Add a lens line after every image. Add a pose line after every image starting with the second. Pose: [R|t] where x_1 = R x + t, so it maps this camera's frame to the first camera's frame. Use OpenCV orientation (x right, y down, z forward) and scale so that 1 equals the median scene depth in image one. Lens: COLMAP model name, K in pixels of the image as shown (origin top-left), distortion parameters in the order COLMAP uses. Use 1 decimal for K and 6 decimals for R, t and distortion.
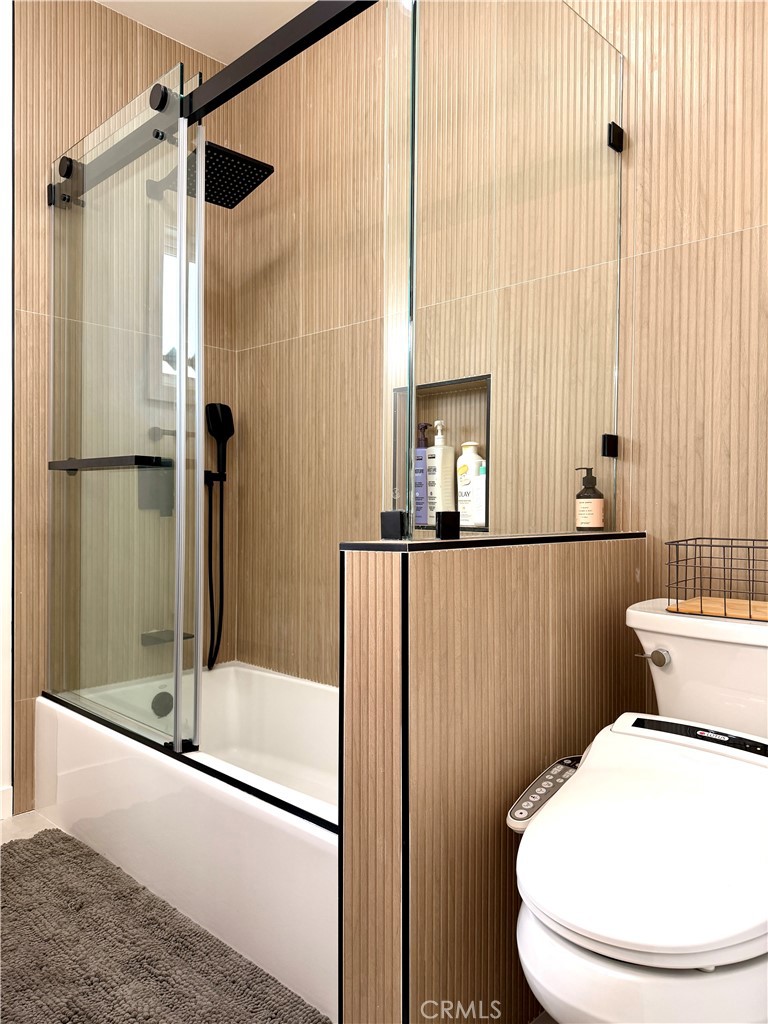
lens RADIAL K [[740.7, 0, 387.9], [0, 740.7, 507.4], [0, 0, 1]] dist [0.053657, -0.041057]
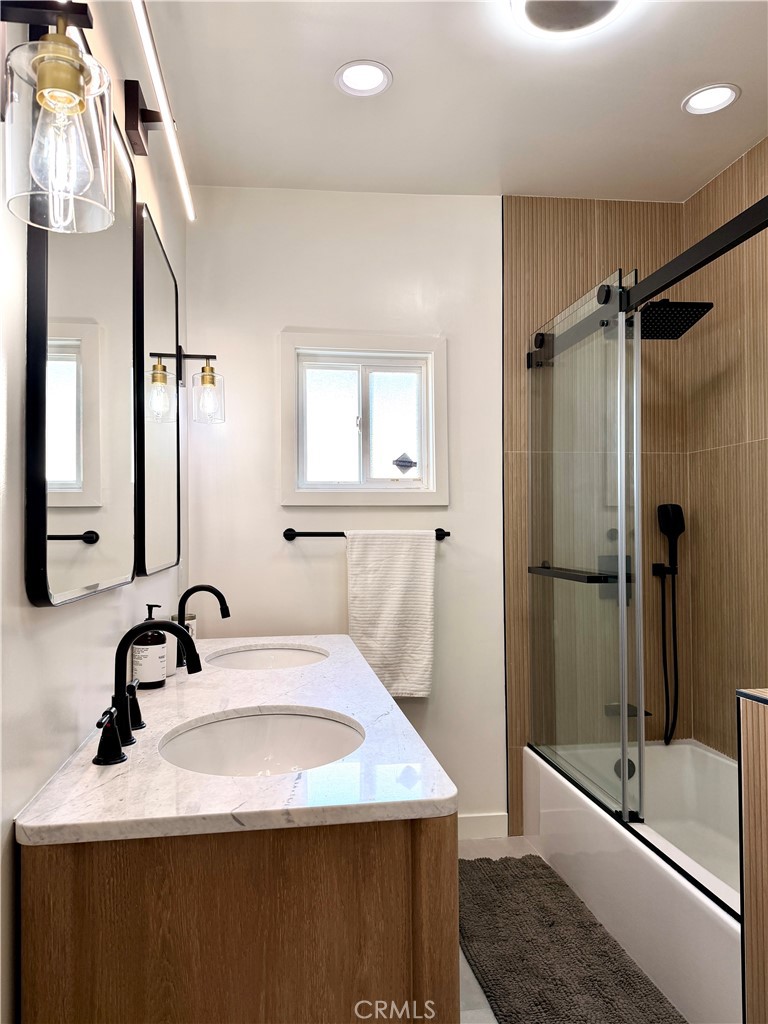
lens RADIAL K [[740.7, 0, 383.7], [0, 740.7, 516.1], [0, 0, 1]] dist [0.053657, -0.041057]
pose [[0.800051, -0.020295, -0.599589, 0.118100], [0.006106, 0.999651, -0.025689, -0.113475], [0.599901, 0.016892, 0.799896, -0.180997]]
